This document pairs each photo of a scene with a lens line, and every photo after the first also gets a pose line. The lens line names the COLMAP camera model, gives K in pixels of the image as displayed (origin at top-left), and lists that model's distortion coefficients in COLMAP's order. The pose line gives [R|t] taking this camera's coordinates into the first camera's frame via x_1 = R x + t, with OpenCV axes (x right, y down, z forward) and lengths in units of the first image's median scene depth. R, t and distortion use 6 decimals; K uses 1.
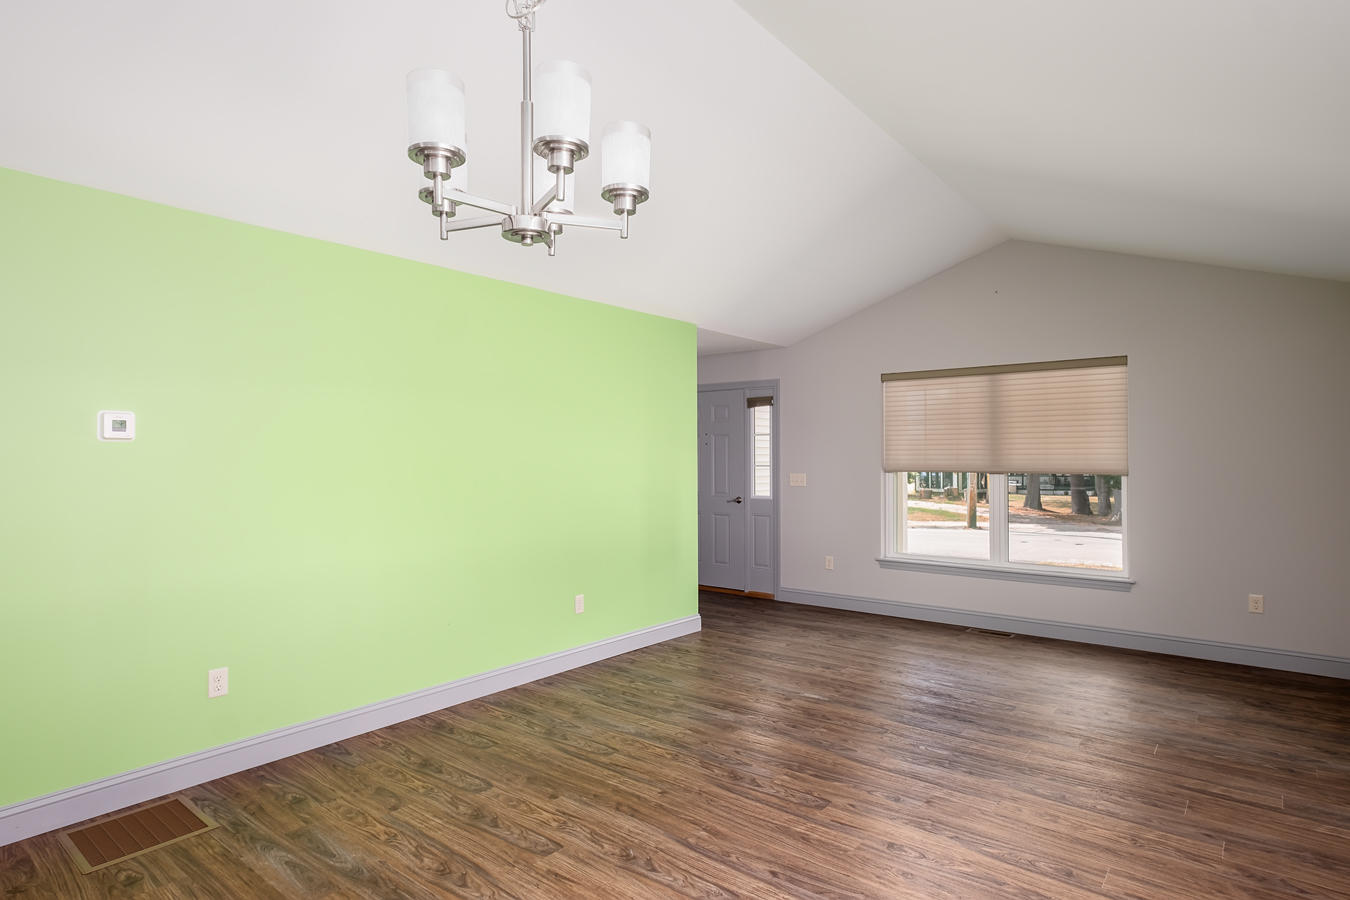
lens RADIAL K [[728.0, 0, 674.5], [0, 728.0, 448.1], [0, 0, 1]] dist [-0.003826, -0.001341]
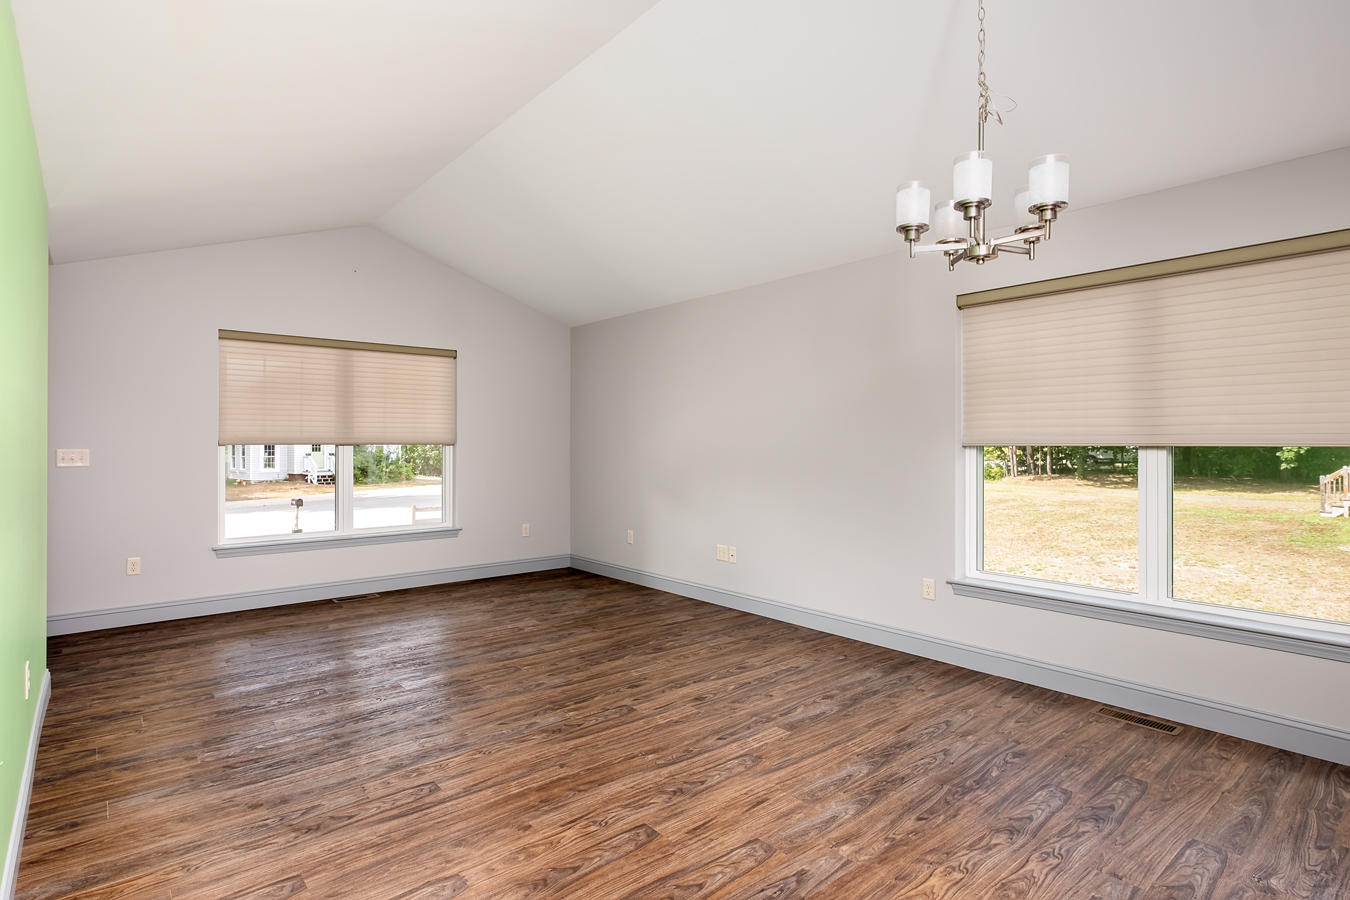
lens RADIAL K [[700.9, 0, 675.6], [0, 700.9, 448.8], [0, 0, 1]] dist [-0.001519, -0.000051]
pose [[0.187536, -0.006051, 0.982239, -0.785315], [-0.014020, 0.999863, 0.008837, 0.040971], [-0.982158, -0.015428, 0.187425, 0.606519]]
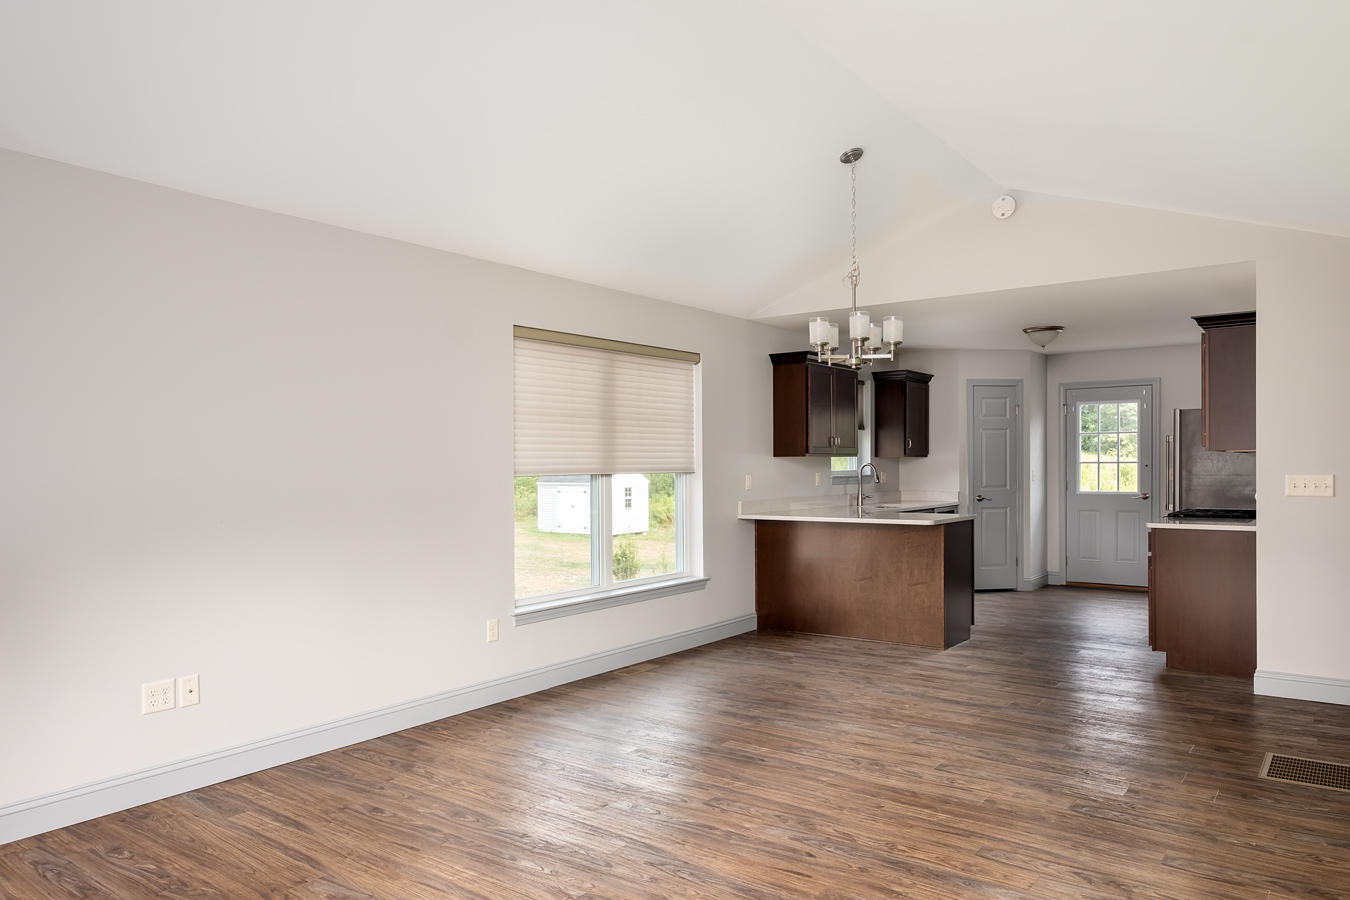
lens RADIAL K [[902.9, 0, 674.6], [0, 902.9, 457.1], [0, 0, 1]] dist [0.002964, 0.002559]
pose [[-0.999386, 0.011340, -0.033166, 0.248406], [0.011987, 0.999741, -0.019362, 0.037027], [0.032938, -0.019748, -0.999262, 1.908967]]
